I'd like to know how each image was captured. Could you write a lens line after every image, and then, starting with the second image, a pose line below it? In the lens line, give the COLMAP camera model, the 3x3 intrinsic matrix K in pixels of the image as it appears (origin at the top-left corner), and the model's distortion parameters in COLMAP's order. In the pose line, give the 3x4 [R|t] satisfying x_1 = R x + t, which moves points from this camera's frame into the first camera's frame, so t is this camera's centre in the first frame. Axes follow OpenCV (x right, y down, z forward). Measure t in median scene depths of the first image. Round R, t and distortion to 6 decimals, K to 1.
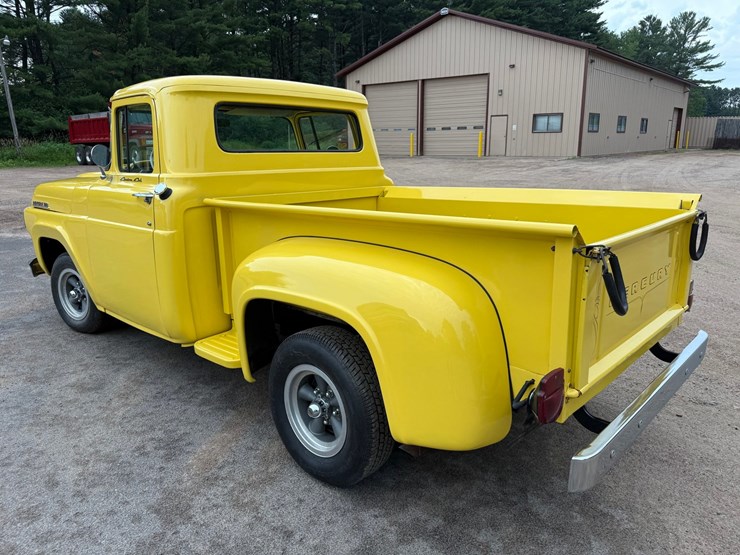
lens RADIAL K [[543.4, 0, 377.2], [0, 543.4, 276.9], [0, 0, 1]] dist [0.022297, -0.034877]
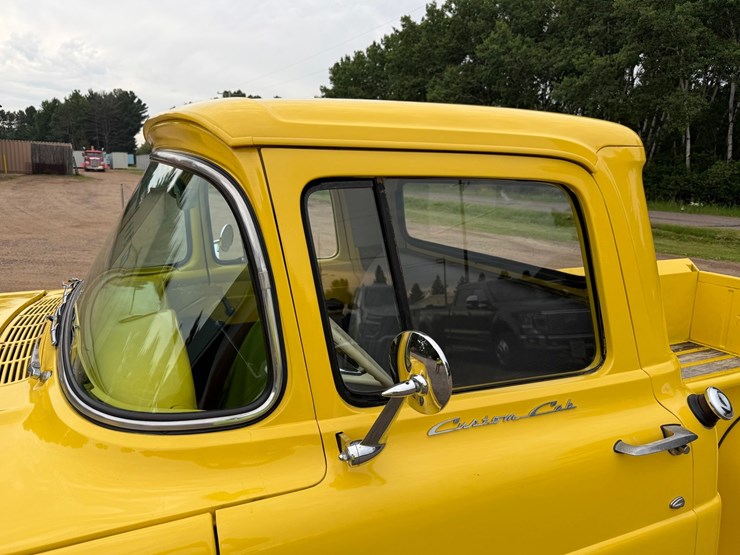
lens RADIAL K [[543.4, 0, 379.4], [0, 543.4, 274.1], [0, 0, 1]] dist [0.022297, -0.034877]
pose [[0.384119, -0.151734, 0.910730, -0.081420], [0.189322, 0.978388, 0.083156, -0.032210], [-0.903664, 0.140480, 0.404544, 0.100324]]
